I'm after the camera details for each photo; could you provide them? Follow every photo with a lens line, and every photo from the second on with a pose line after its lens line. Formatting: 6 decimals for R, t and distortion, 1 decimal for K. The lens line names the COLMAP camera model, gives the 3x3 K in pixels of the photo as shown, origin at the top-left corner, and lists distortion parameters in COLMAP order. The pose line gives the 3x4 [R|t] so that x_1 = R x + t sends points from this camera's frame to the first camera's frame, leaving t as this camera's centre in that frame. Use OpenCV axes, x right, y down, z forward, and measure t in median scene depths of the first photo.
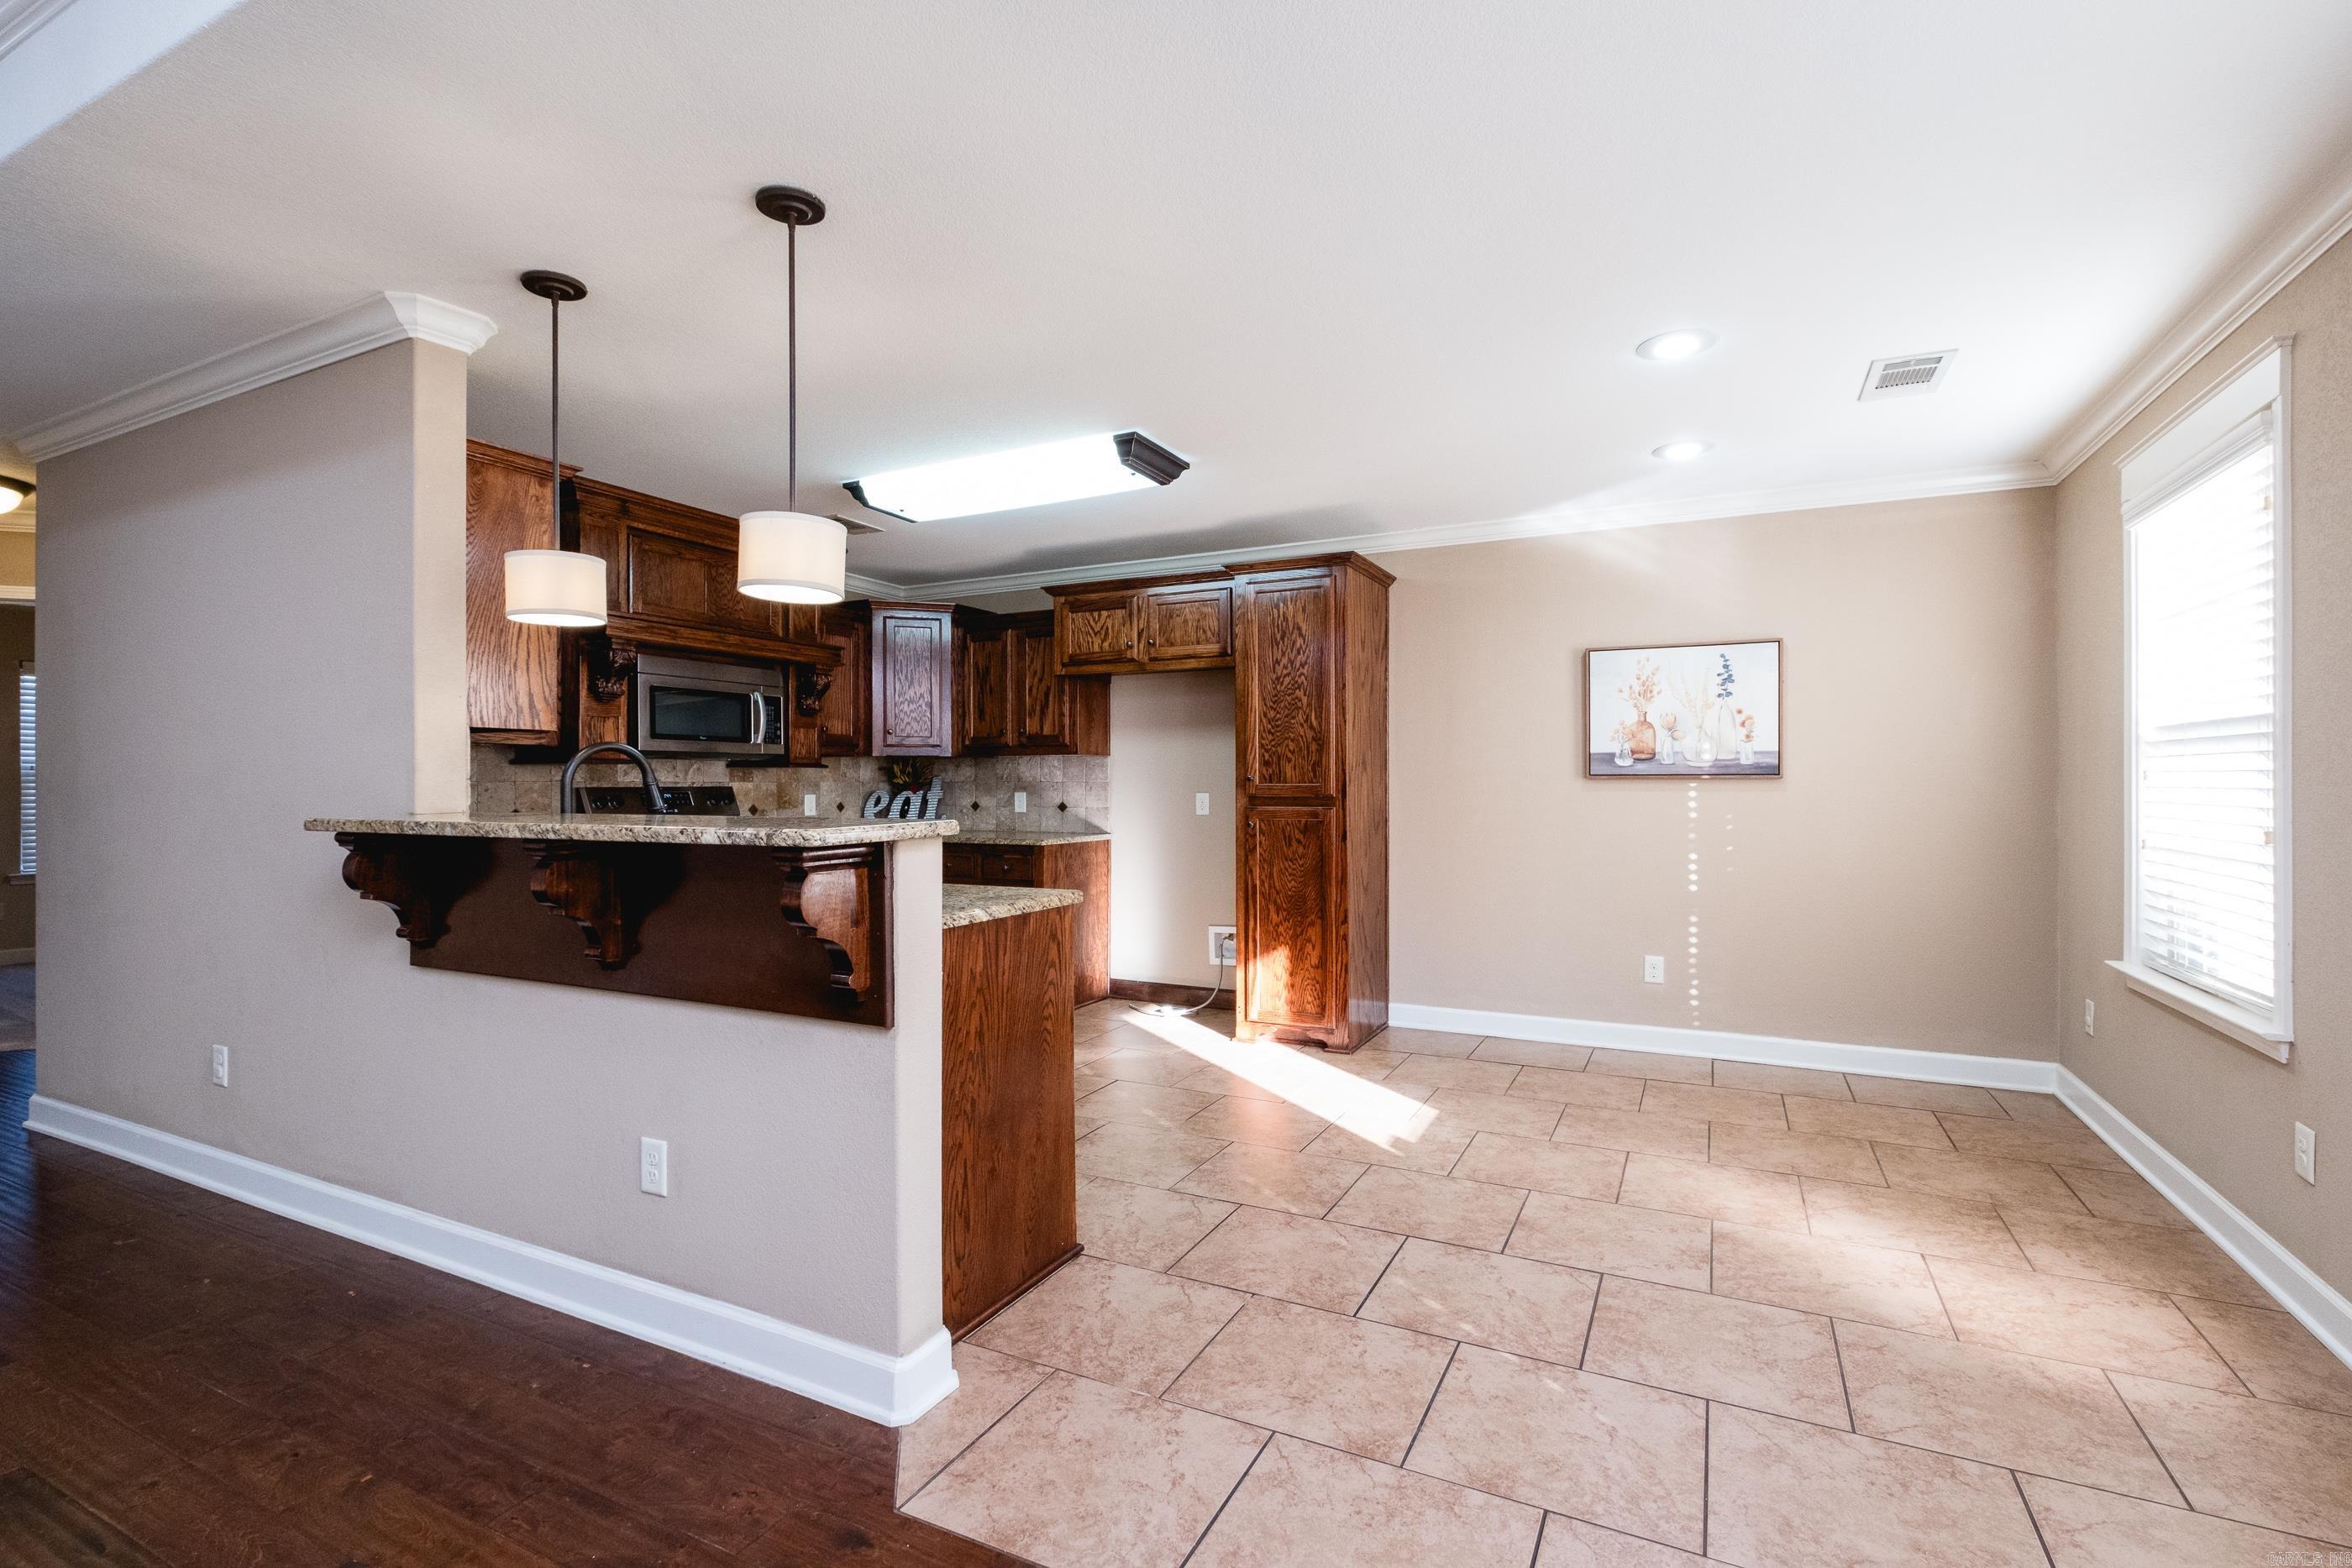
lens RADIAL K [[1020.2, 0, 1176.0], [0, 1020.2, 784.0], [0, 0, 1]] dist [-0.001044, -0.000336]
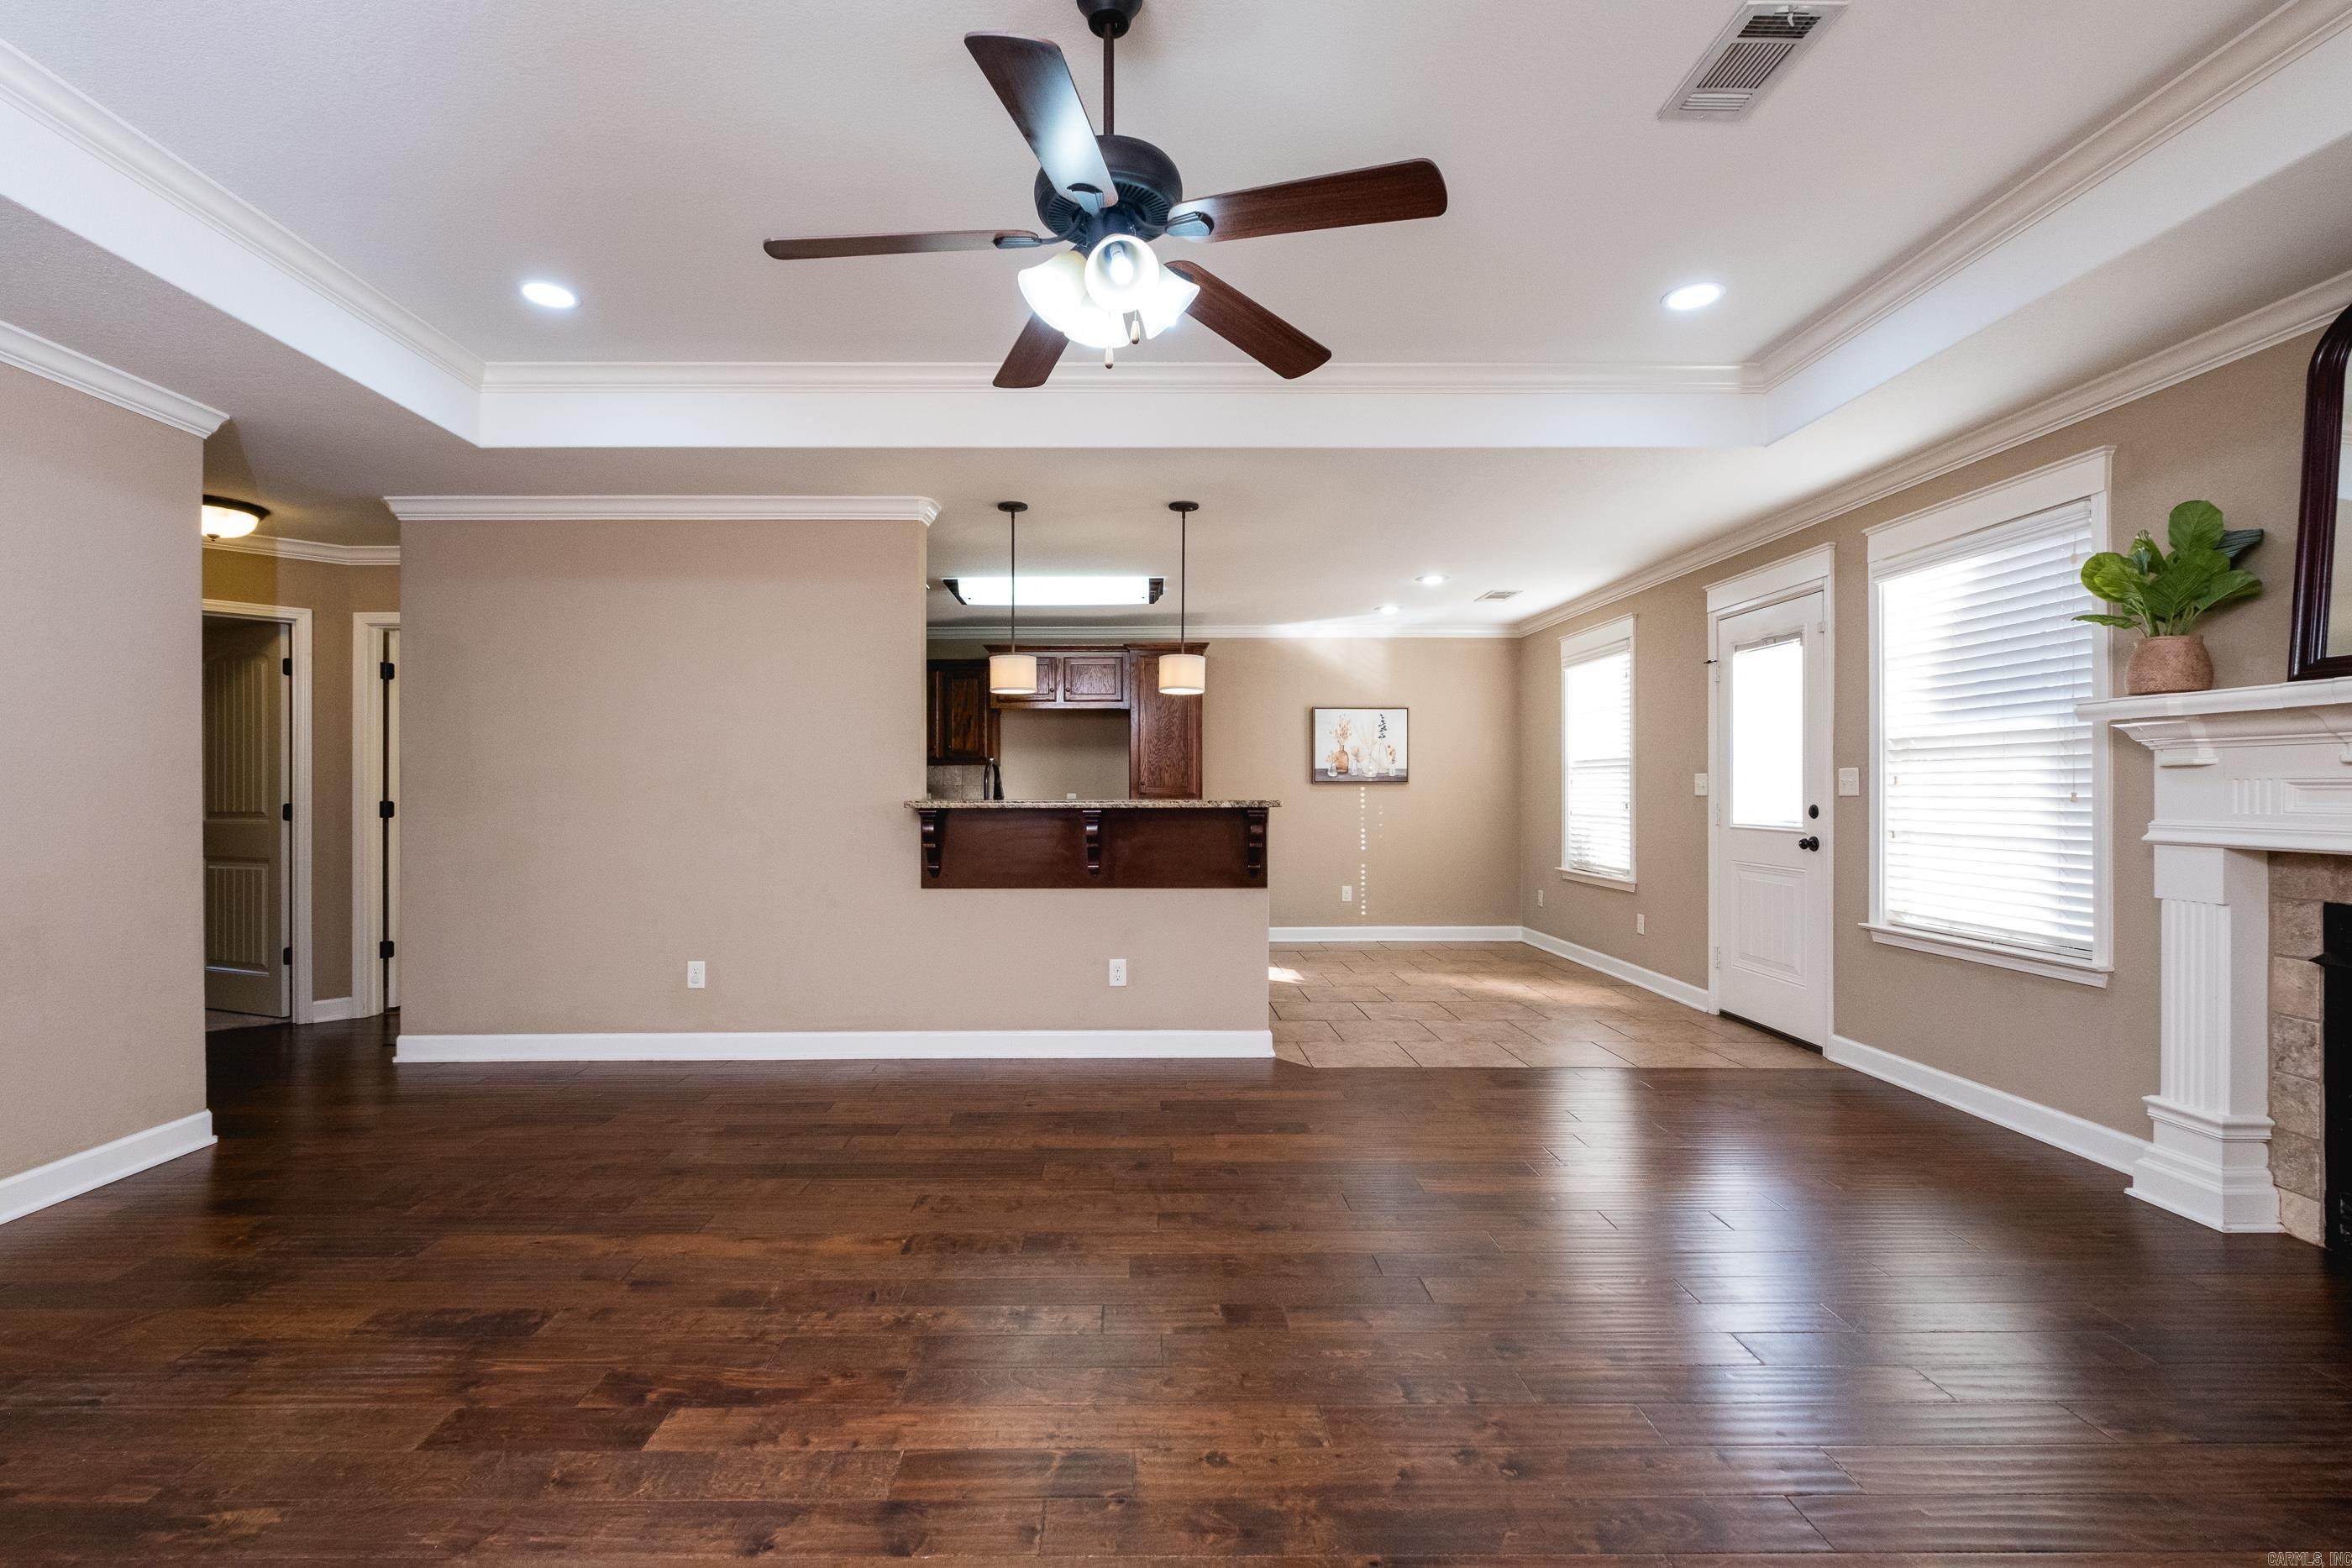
lens RADIAL K [[1048.7, 0, 1146.2], [0, 1048.7, 788.0], [0, 0, 1]] dist [0.002547, -0.000327]
pose [[0.874665, 0.002127, 0.484722, -0.715676], [0.000763, 0.999983, -0.005763, 0.012096], [-0.484726, 0.005411, 0.874649, -0.407491]]
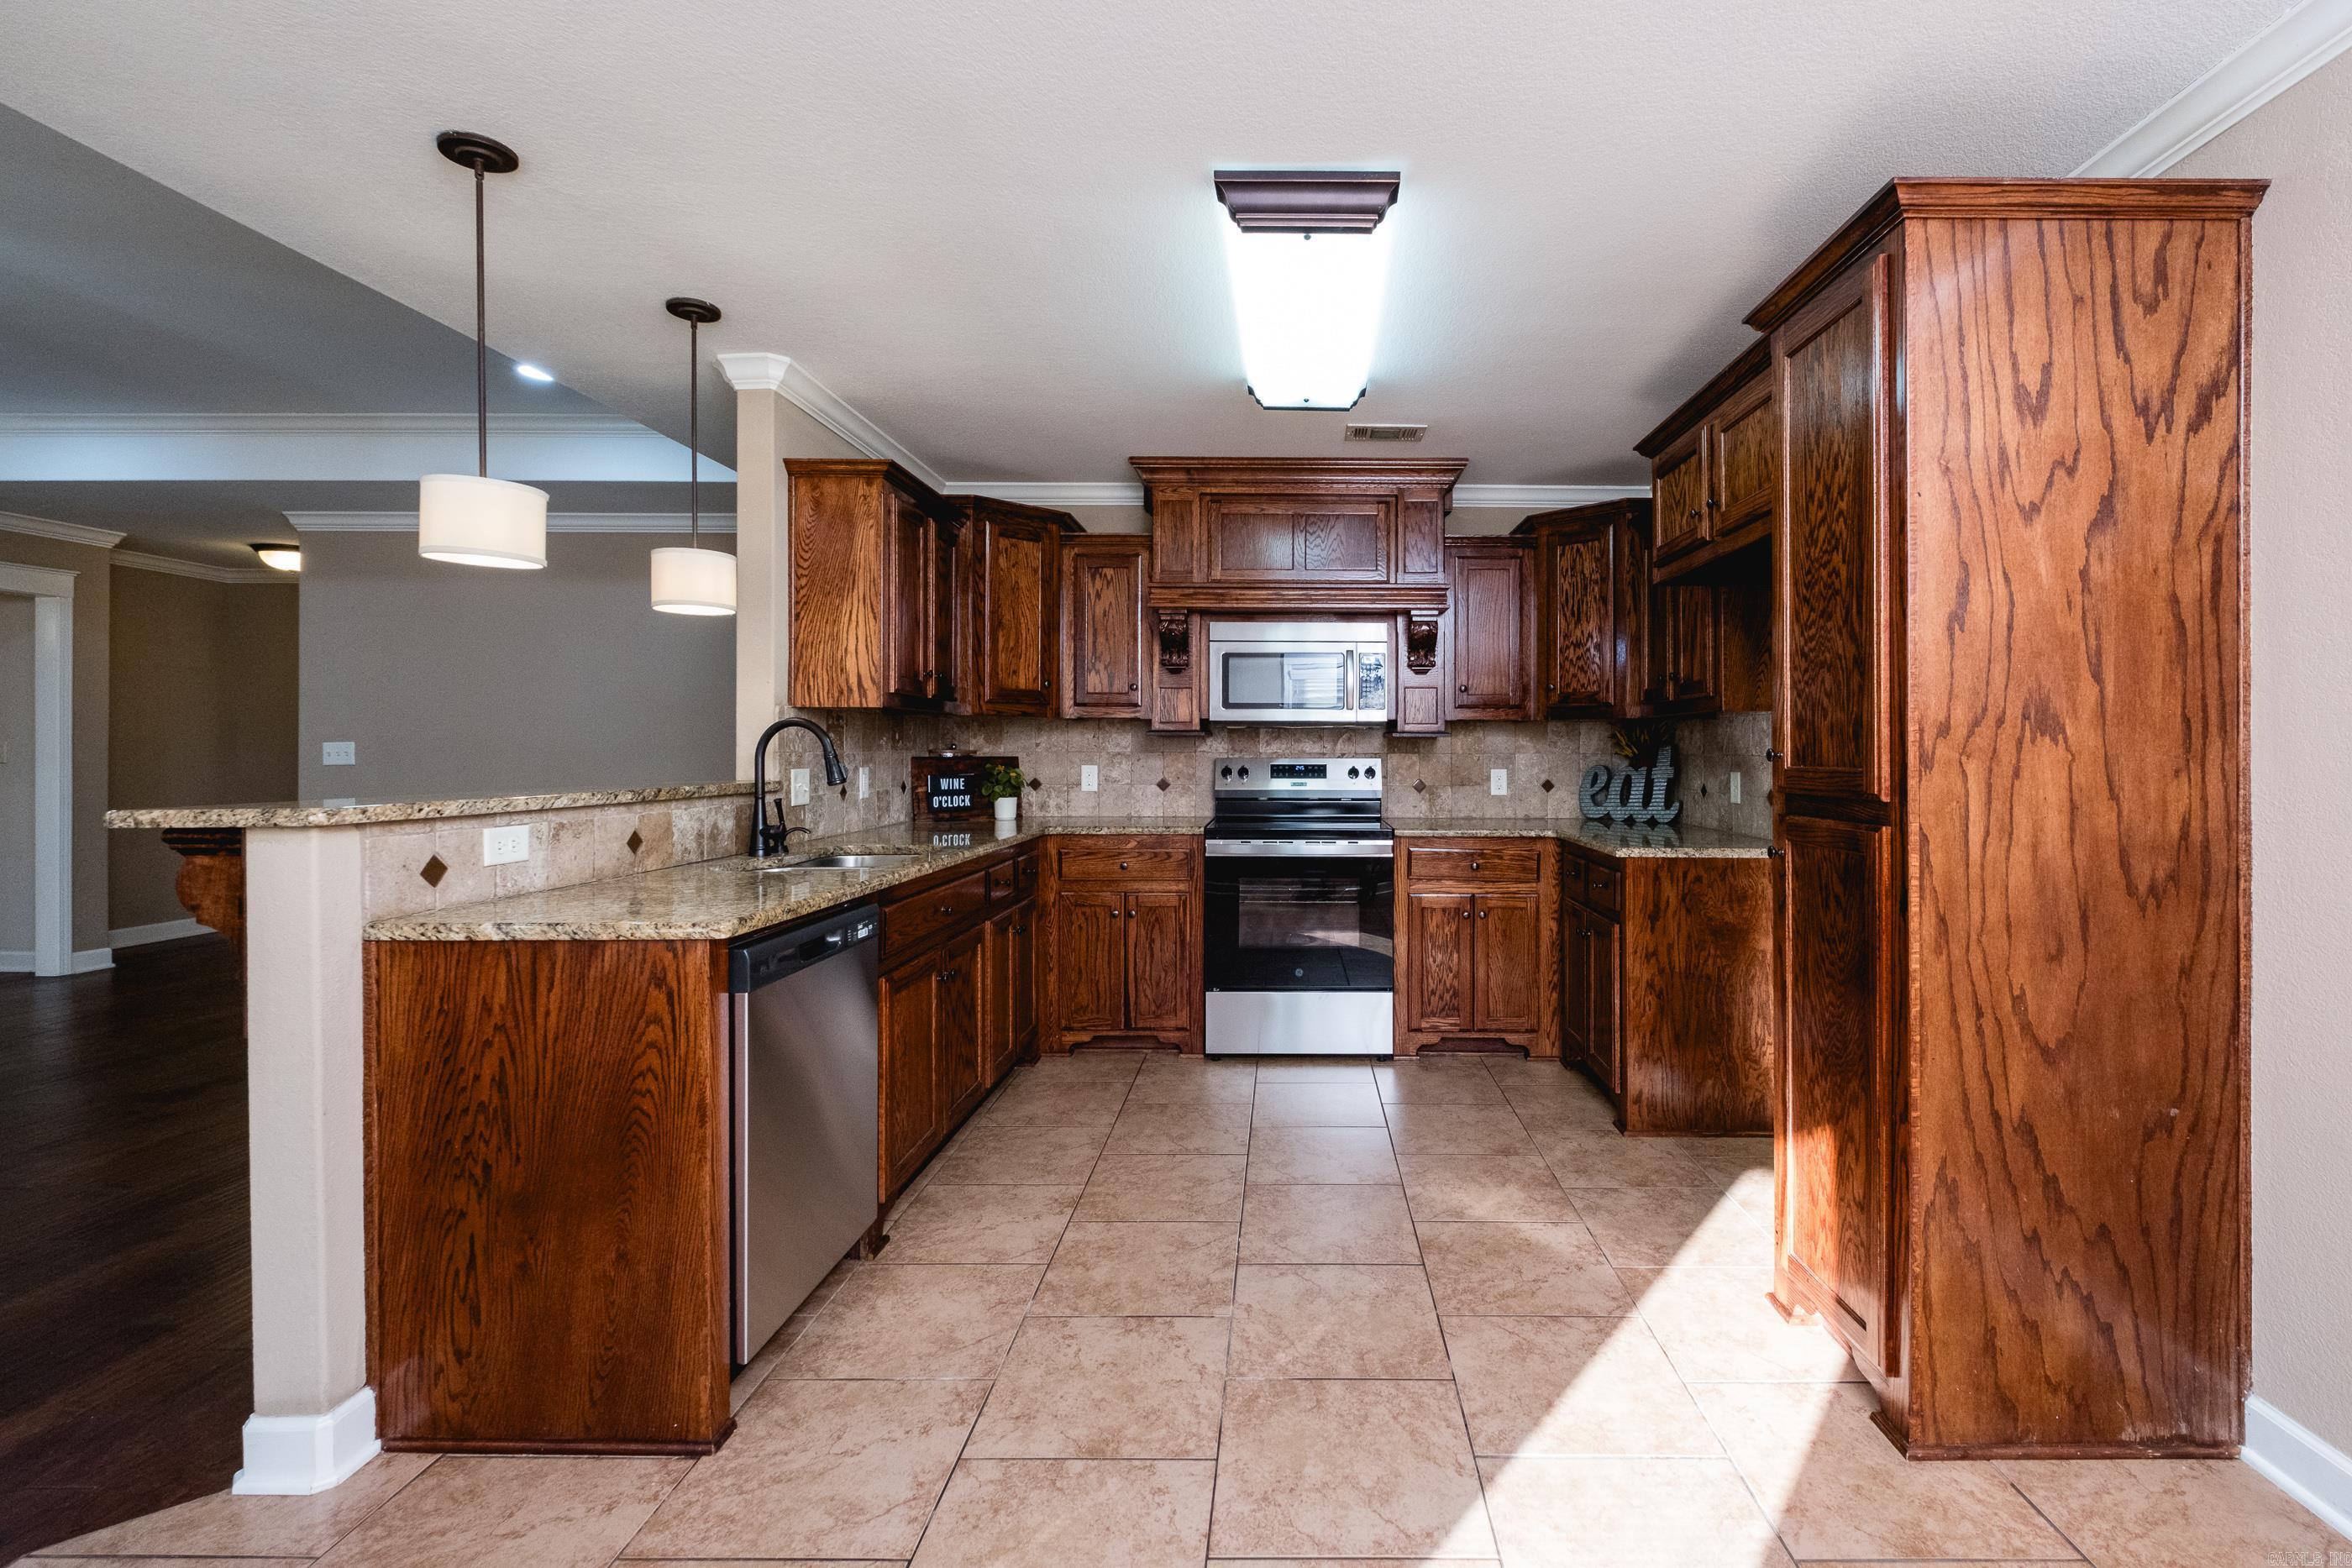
lens RADIAL K [[1062.7, 0, 1175.5], [0, 1062.7, 748.5], [0, 0, 1]] dist [0.012067, -0.009550]
pose [[0.468860, 0.001749, -0.883271, 0.396397], [-0.004461, 0.999990, -0.000388, -0.007164], [0.883261, 0.004122, 0.468864, 0.549999]]
